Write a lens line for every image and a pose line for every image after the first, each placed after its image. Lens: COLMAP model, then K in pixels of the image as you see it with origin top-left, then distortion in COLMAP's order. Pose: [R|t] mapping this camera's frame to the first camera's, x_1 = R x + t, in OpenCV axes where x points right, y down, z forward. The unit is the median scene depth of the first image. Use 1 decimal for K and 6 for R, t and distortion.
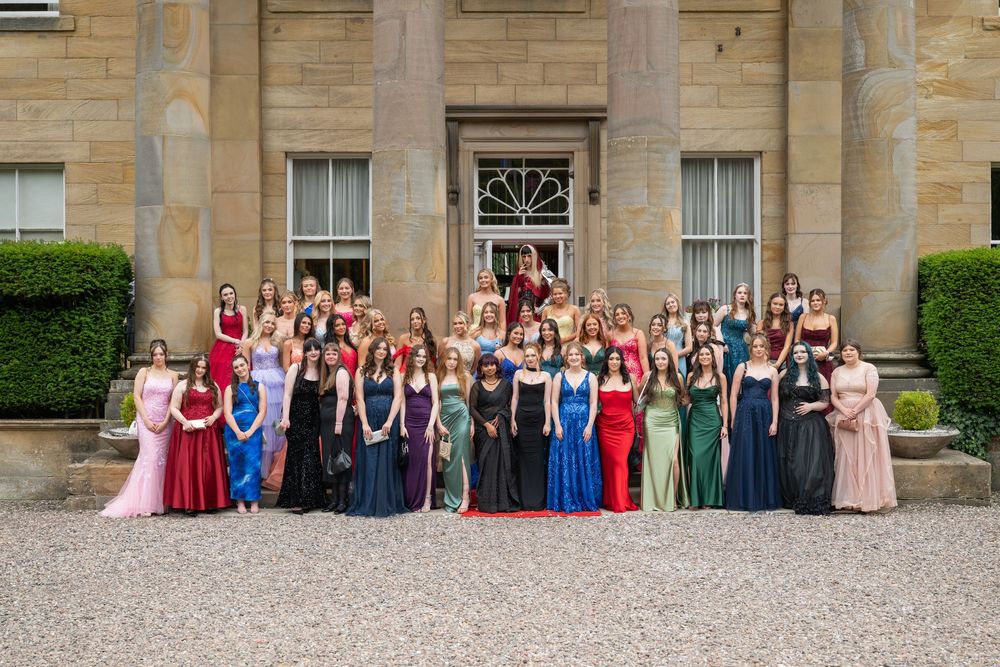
lens RADIAL K [[1319.2, 0, 500.0], [0, 1319.2, 333.5], [0, 0, 1]] dist [0.000810, -0.001963]
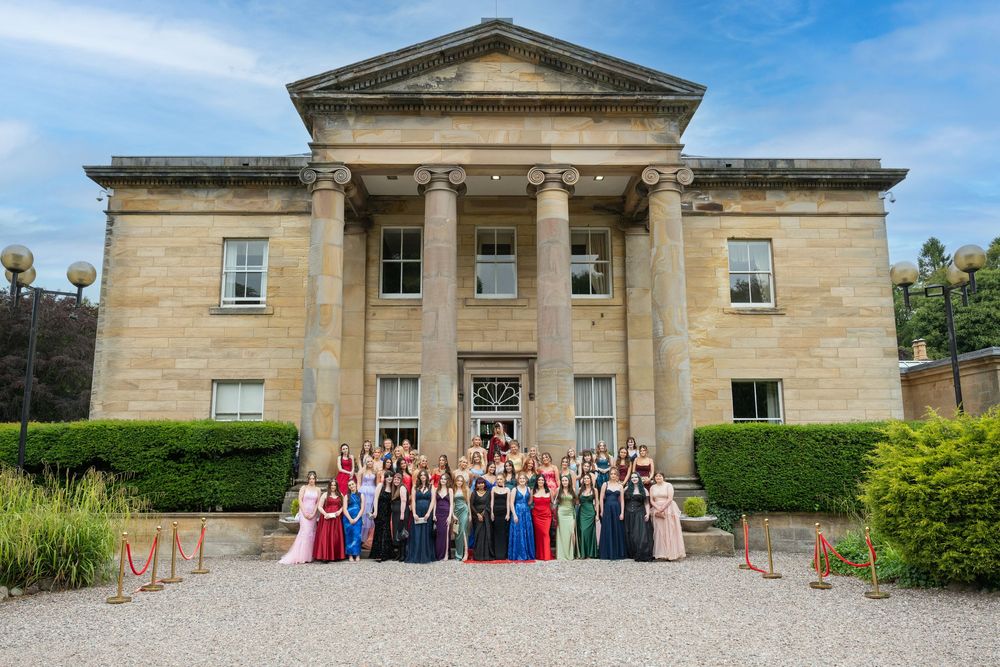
lens RADIAL K [[753.1, 0, 500.0], [0, 753.1, 333.5], [0, 0, 1]] dist [-0.004176, 0.000074]
pose [[0.999810, 0.002797, 0.019282, 0.001687], [0.000410, 0.986403, -0.164343, -0.012620], [-0.019479, 0.164320, 0.986215, -0.146093]]
